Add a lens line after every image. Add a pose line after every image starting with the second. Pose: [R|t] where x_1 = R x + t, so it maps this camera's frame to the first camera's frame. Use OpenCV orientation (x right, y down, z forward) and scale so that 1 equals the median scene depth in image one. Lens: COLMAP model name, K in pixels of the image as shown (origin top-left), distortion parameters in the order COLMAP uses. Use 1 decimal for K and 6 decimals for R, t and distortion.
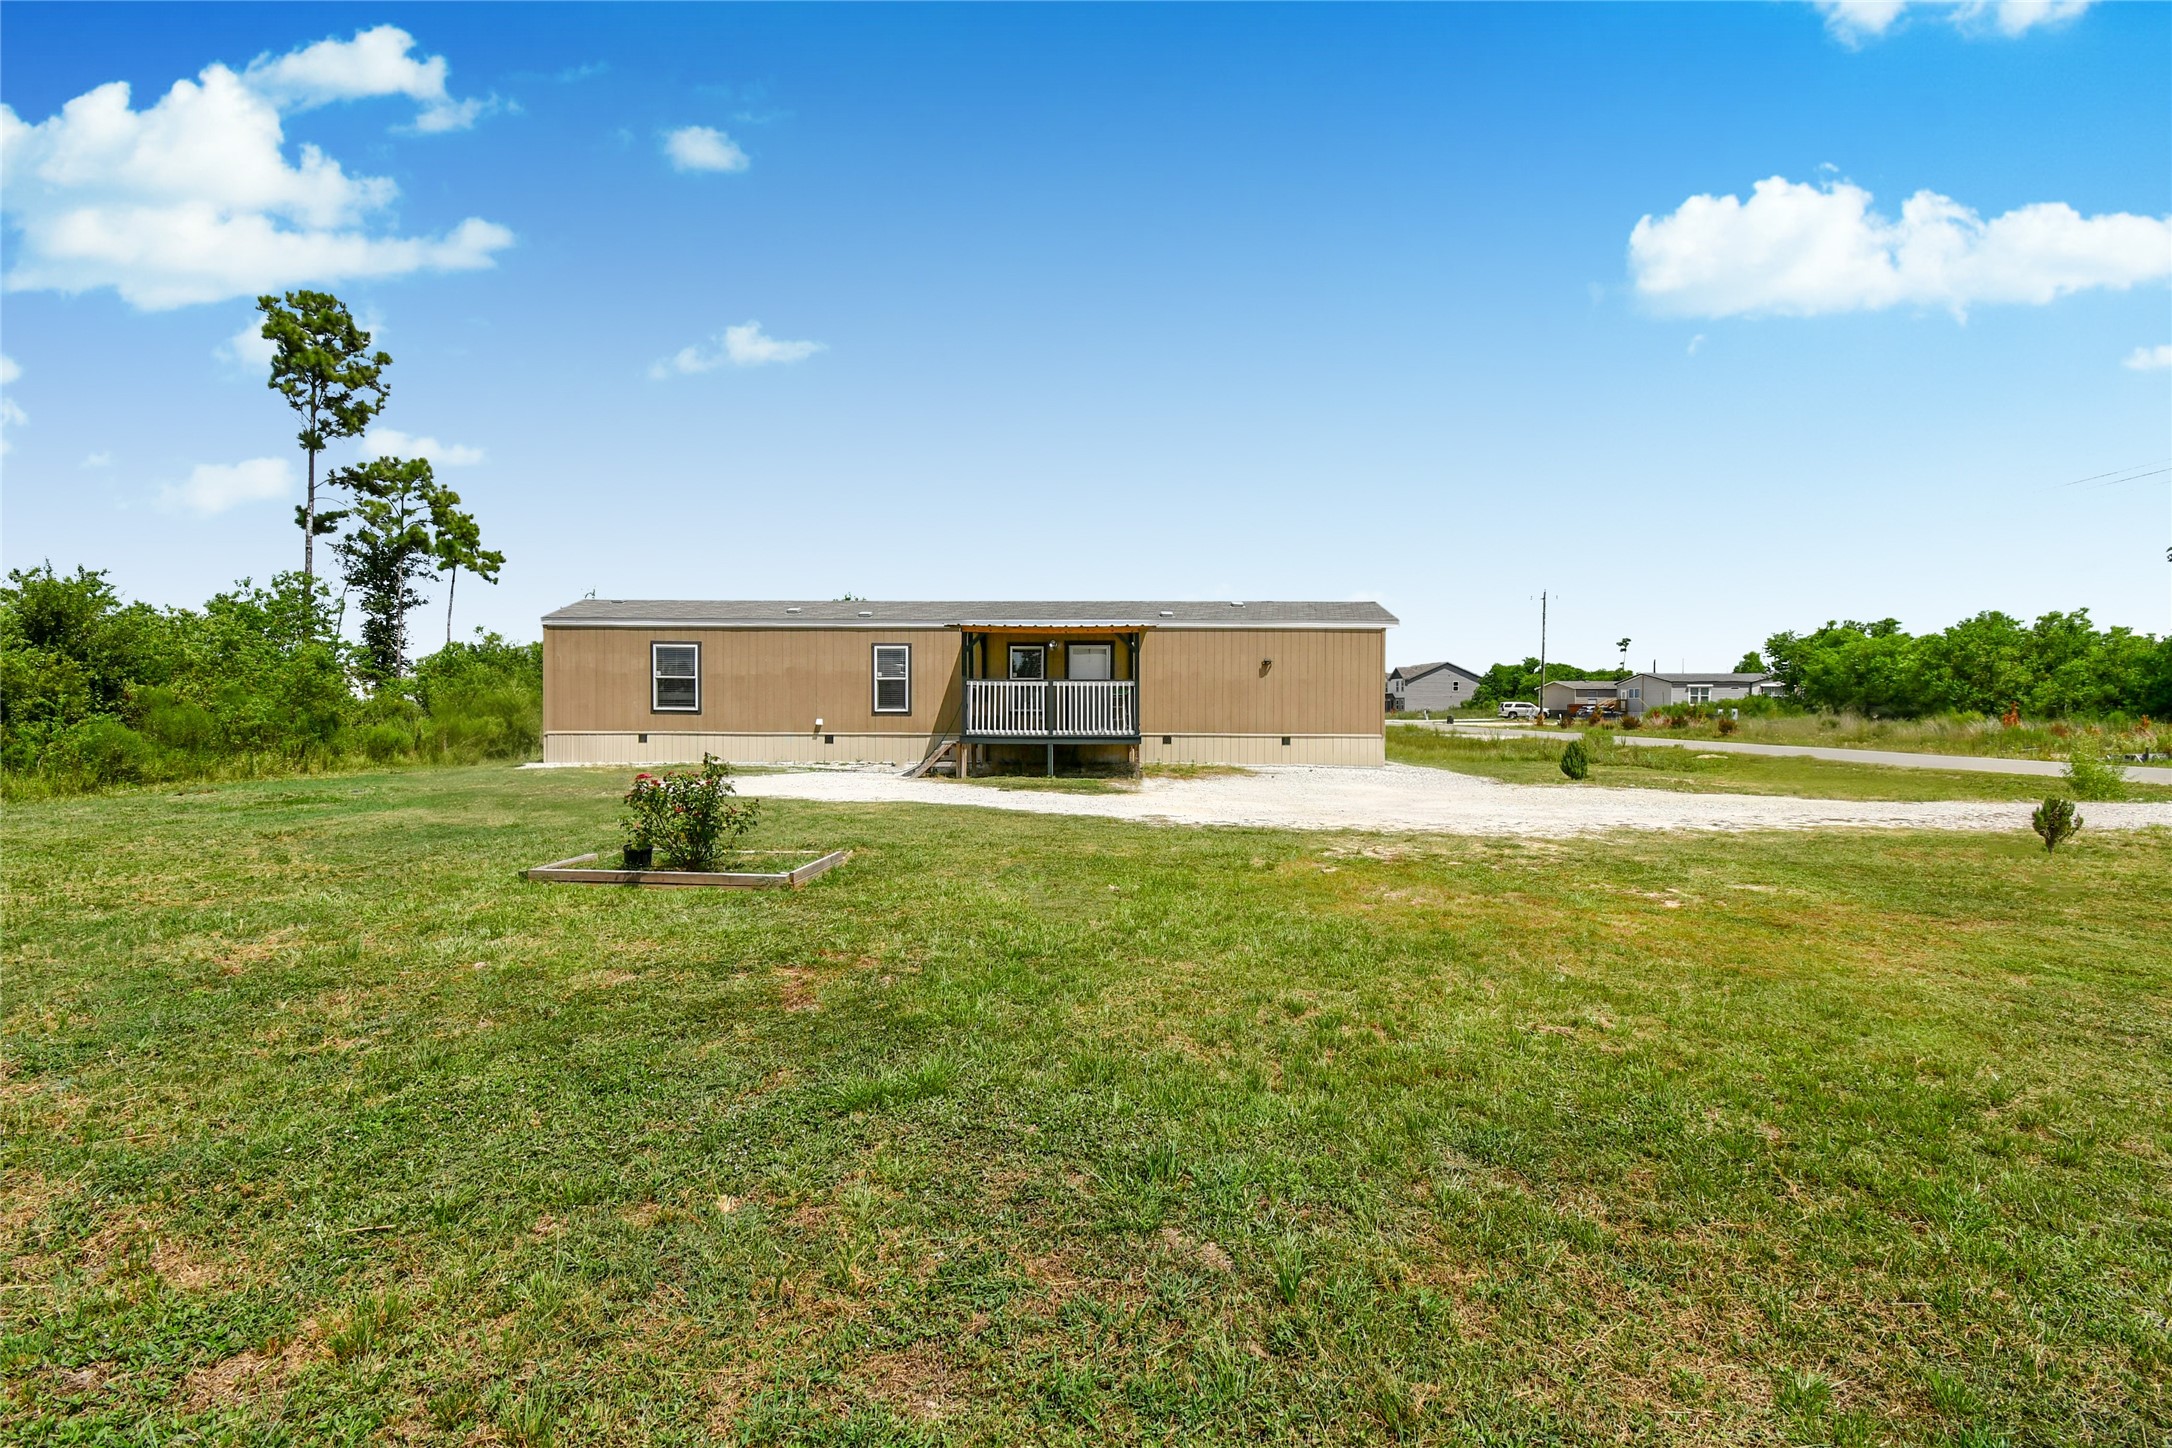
lens RADIAL K [[987.4, 0, 1091.3], [0, 987.4, 702.3], [0, 0, 1]] dist [0.000912, -0.016468]
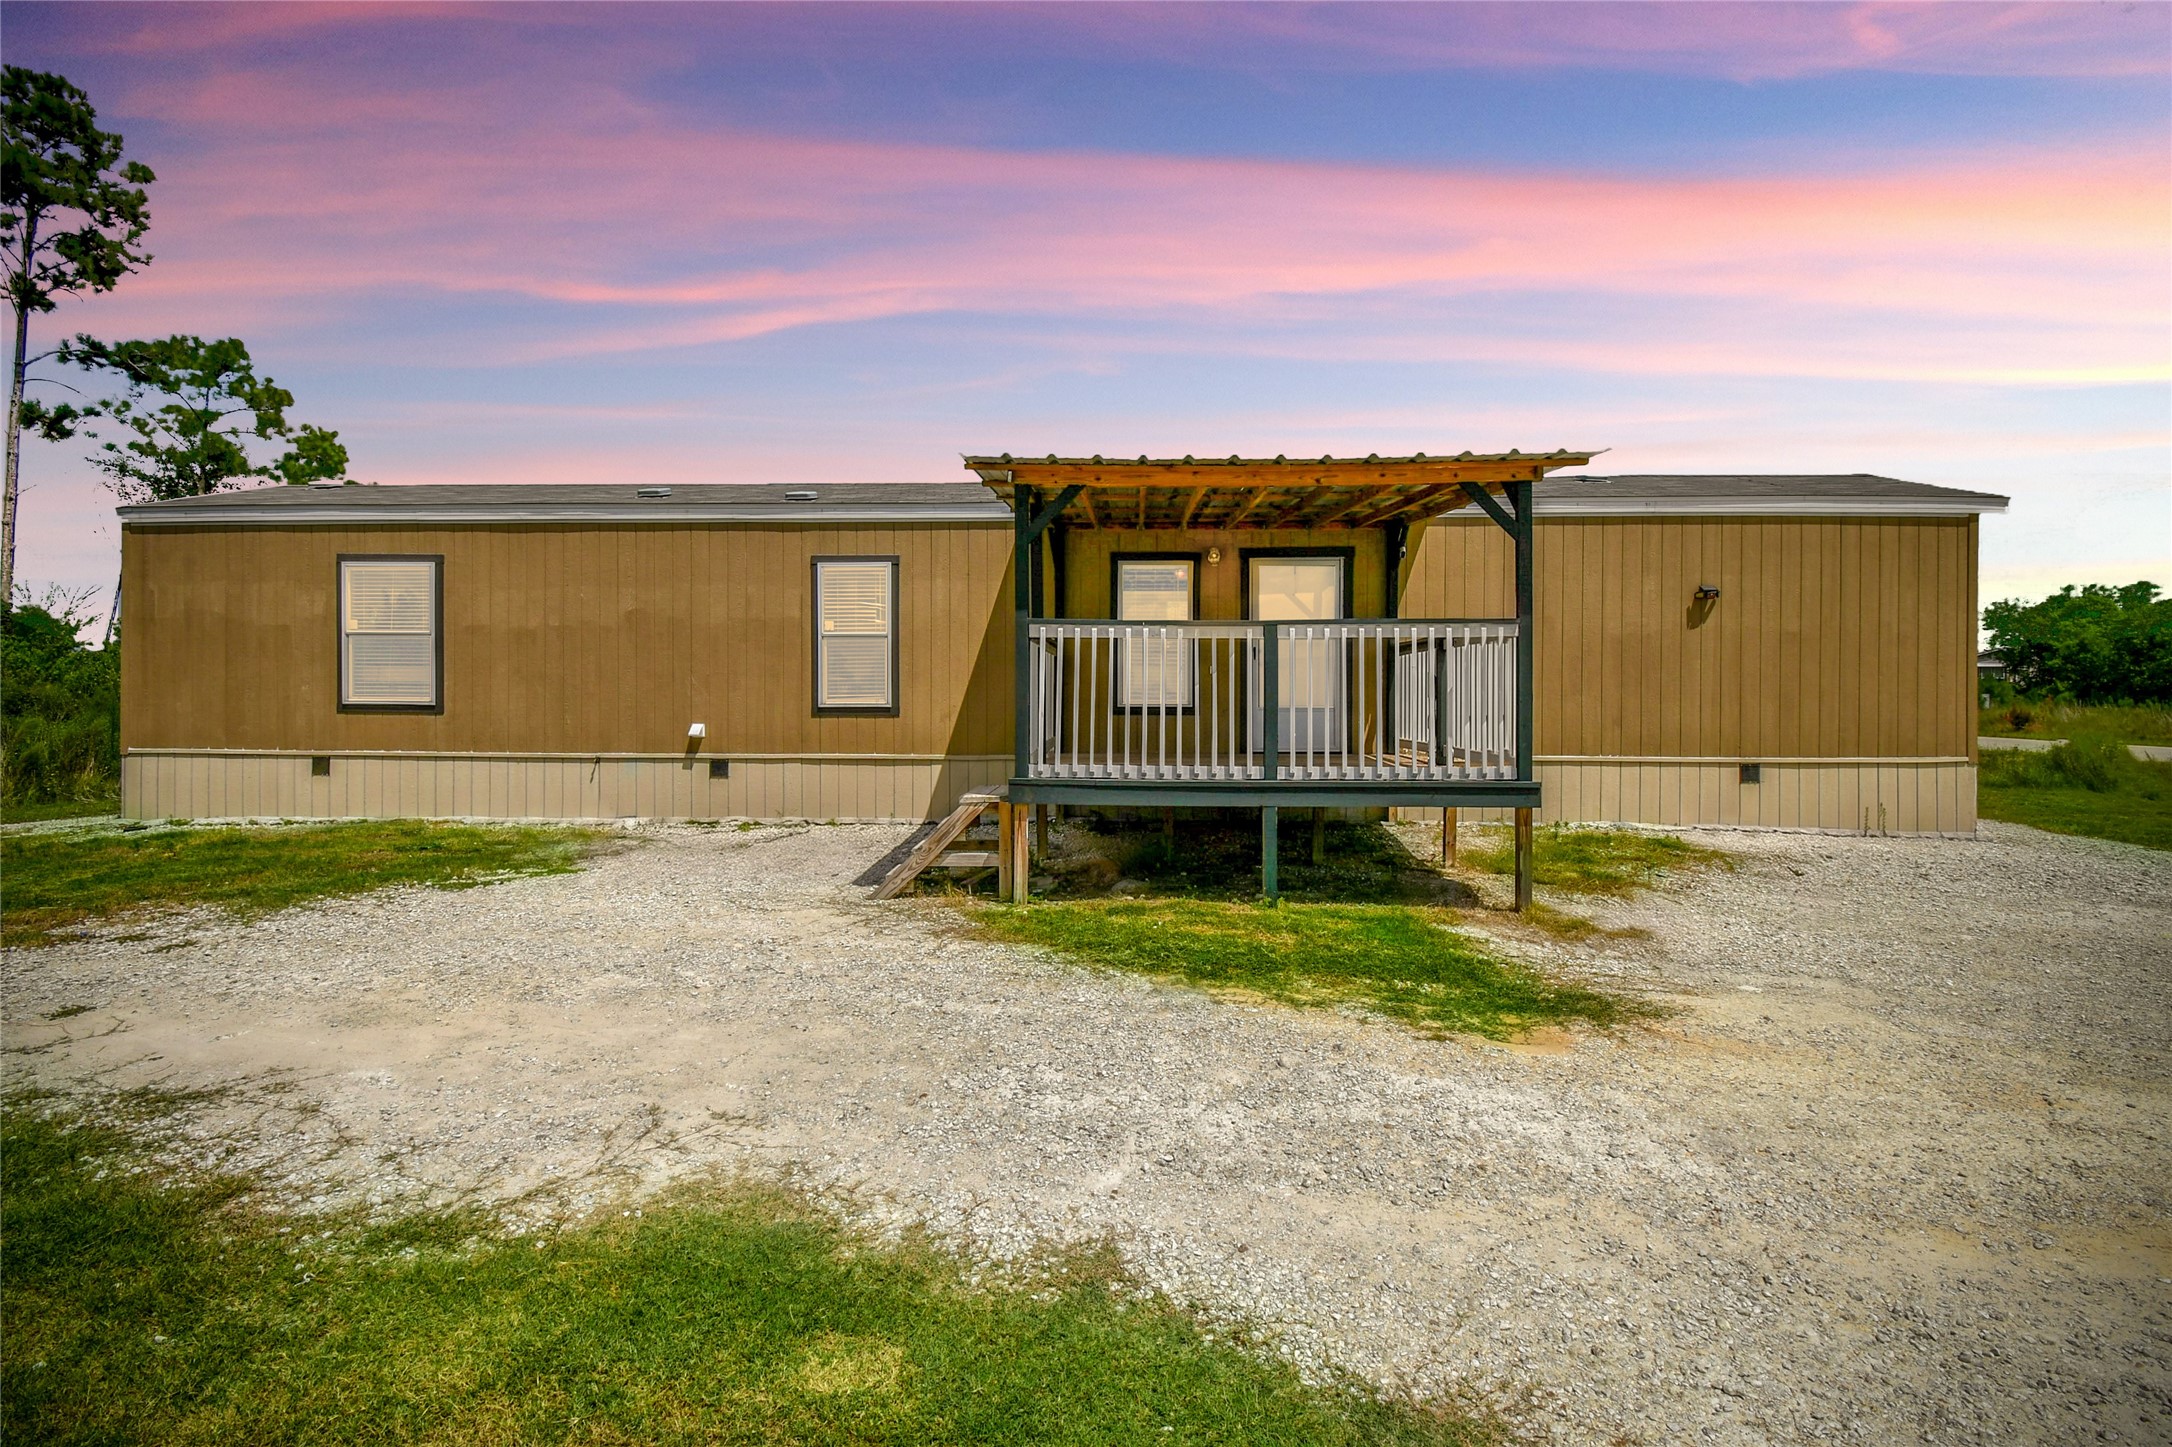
lens RADIAL K [[987.4, 0, 1091.3], [0, 987.4, 701.8], [0, 0, 1]] dist [0.000912, -0.016468]
pose [[0.999164, -0.001381, -0.040851, -0.076049], [0.001966, 0.999896, 0.014285, 0.000578], [0.040827, -0.014353, 0.999063, 0.552425]]
